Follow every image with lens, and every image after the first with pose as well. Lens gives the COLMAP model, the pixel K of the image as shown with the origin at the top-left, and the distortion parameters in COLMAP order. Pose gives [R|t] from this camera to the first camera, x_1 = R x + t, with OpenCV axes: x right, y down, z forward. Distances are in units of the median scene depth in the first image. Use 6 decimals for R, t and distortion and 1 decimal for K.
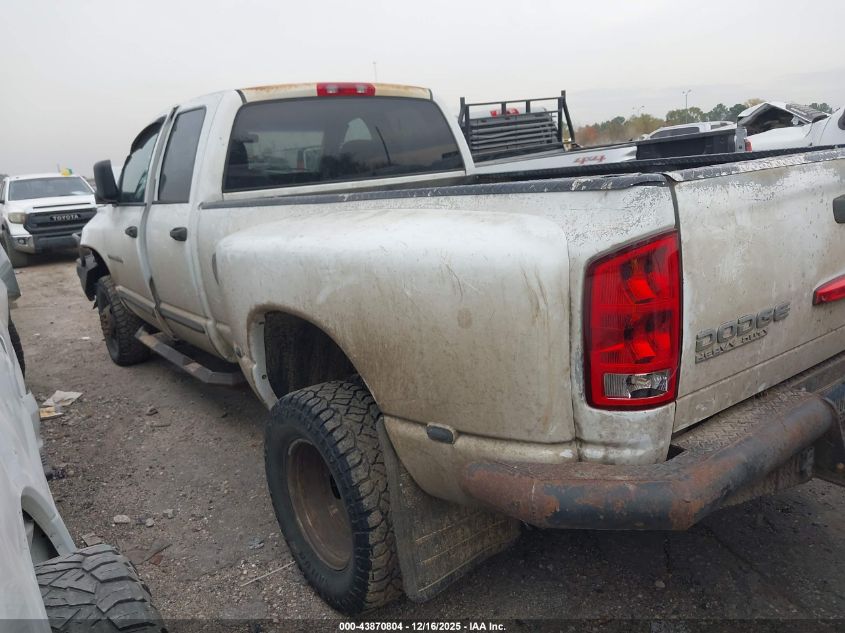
lens RADIAL K [[687.4, 0, 422.5], [0, 687.4, 316.5], [0, 0, 1]] dist [0.008921, 0.001236]
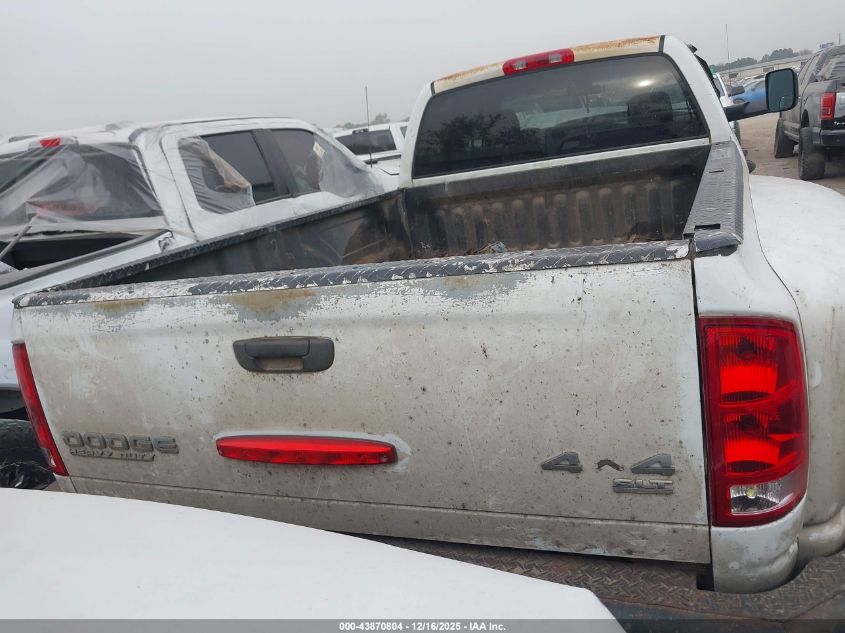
lens RADIAL K [[687.4, 0, 422.5], [0, 687.4, 316.5], [0, 0, 1]] dist [0.008921, 0.001236]
pose [[0.499328, 0.226658, -0.836240, 0.728822], [-0.071557, 0.972666, 0.220908, -0.208205], [0.863453, -0.050467, 0.501898, 0.419988]]
